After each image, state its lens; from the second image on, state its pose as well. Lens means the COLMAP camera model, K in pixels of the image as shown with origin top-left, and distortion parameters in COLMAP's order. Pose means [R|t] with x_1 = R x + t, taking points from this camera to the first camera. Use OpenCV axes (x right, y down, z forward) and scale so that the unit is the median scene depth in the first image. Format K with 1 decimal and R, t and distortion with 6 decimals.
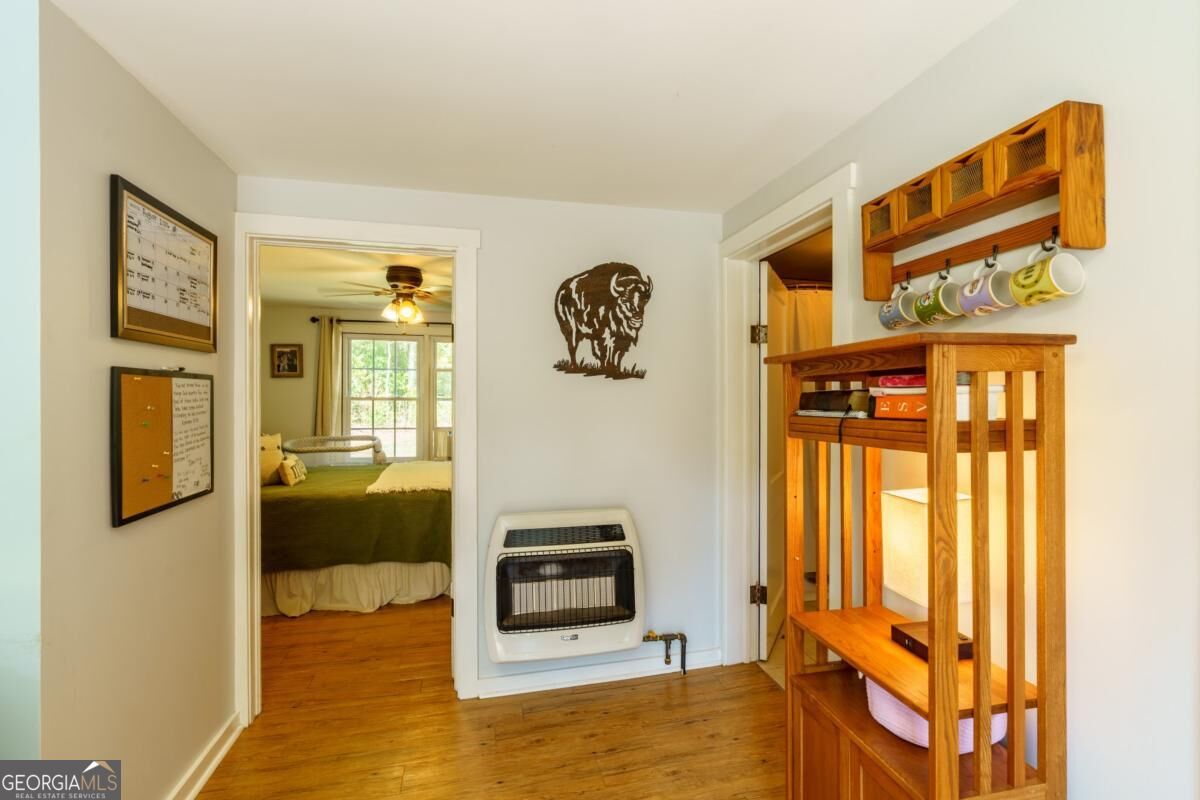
lens RADIAL K [[544.8, 0, 602.5], [0, 544.8, 402.3], [0, 0, 1]] dist [-0.010929, 0.000935]
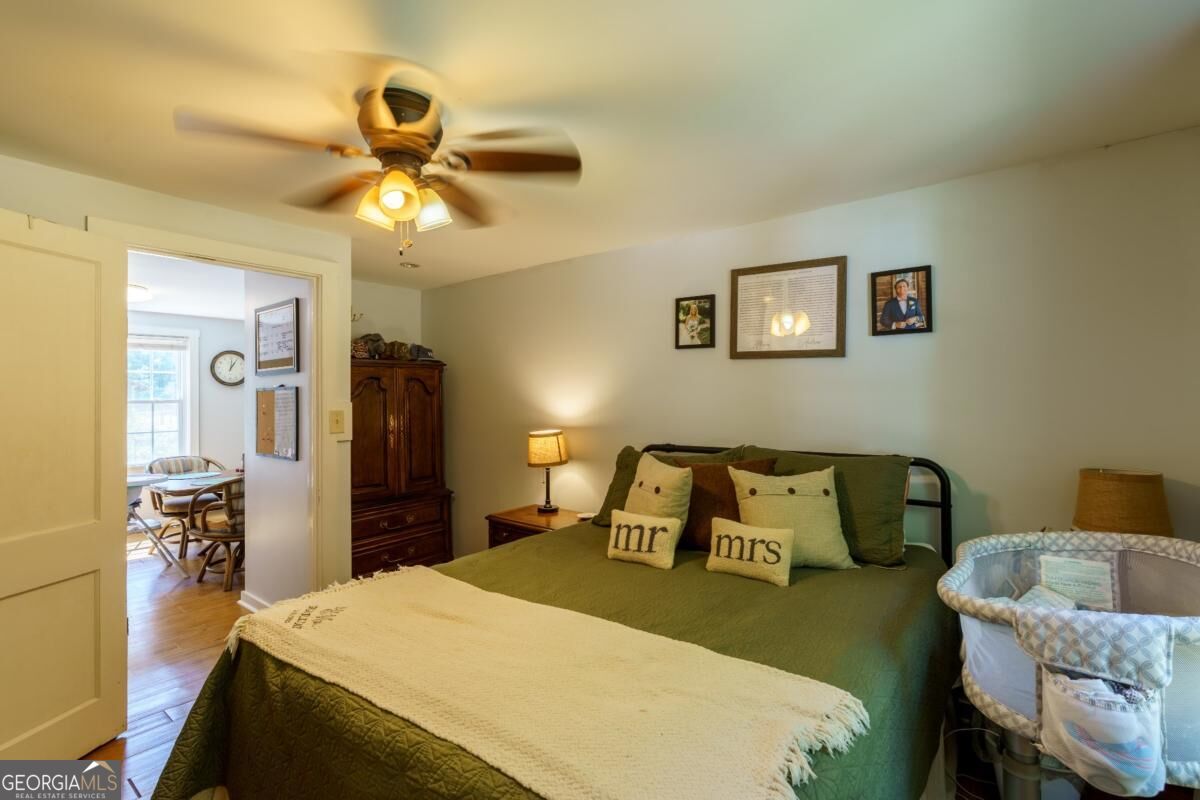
lens RADIAL K [[544.8, 0, 600.3], [0, 544.8, 394.2], [0, 0, 1]] dist [-0.010929, 0.000935]
pose [[-0.780529, 0.001621, -0.625117, -0.325244], [0.001324, 0.999999, 0.000941, -0.021832], [0.625118, -0.000093, -0.780531, 2.159704]]
